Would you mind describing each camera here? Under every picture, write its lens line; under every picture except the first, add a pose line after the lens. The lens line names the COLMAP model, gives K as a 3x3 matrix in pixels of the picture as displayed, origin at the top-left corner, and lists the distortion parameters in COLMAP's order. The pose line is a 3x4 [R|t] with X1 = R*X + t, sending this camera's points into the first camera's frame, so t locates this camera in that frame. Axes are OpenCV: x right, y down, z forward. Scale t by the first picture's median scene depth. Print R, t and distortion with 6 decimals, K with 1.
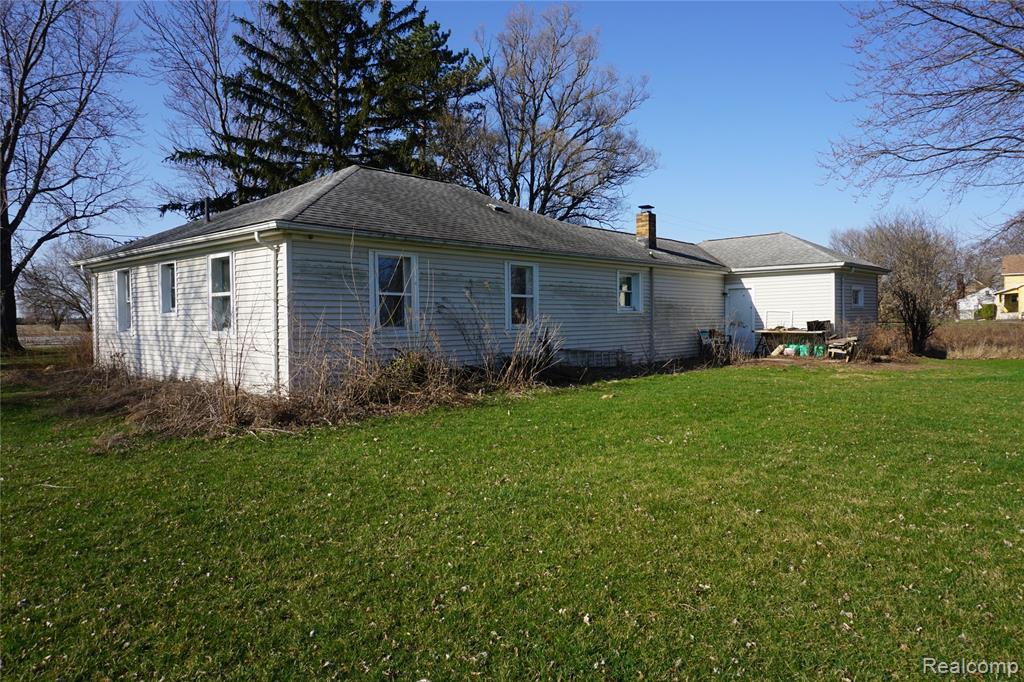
lens RADIAL K [[692.7, 0, 512.0], [0, 692.7, 341.0], [0, 0, 1]] dist [-0.041608, 0.038169]
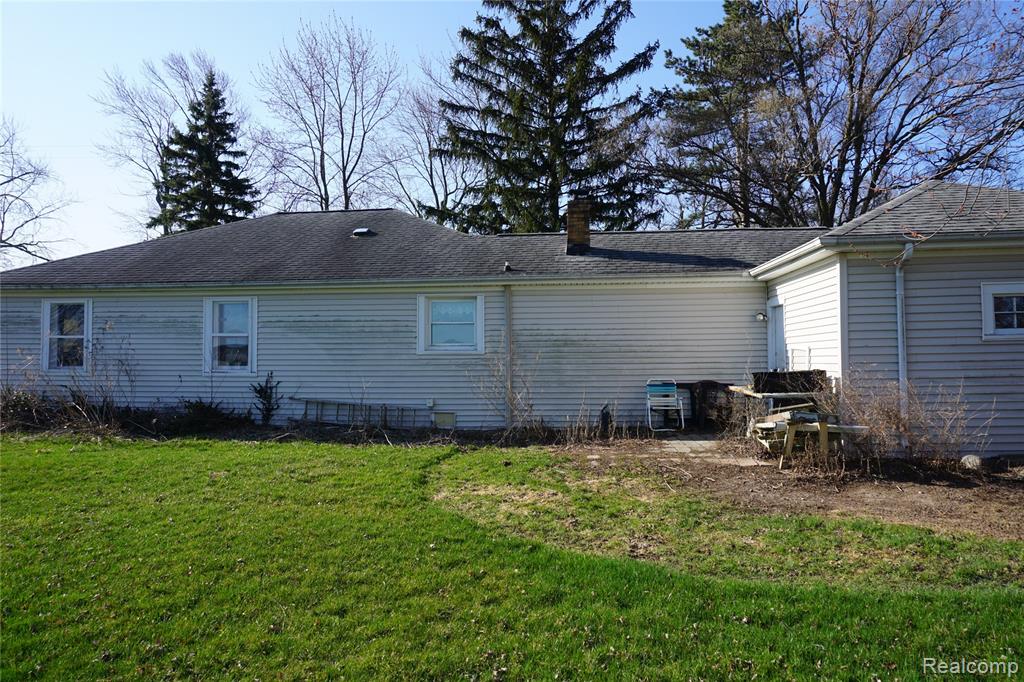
lens RADIAL K [[692.7, 0, 512.0], [0, 692.7, 341.0], [0, 0, 1]] dist [-0.041608, 0.038169]
pose [[0.593969, -0.011930, -0.804400, 0.874755], [-0.032495, 0.998718, -0.038806, -0.030734], [0.803831, 0.049189, 0.592820, 0.694697]]
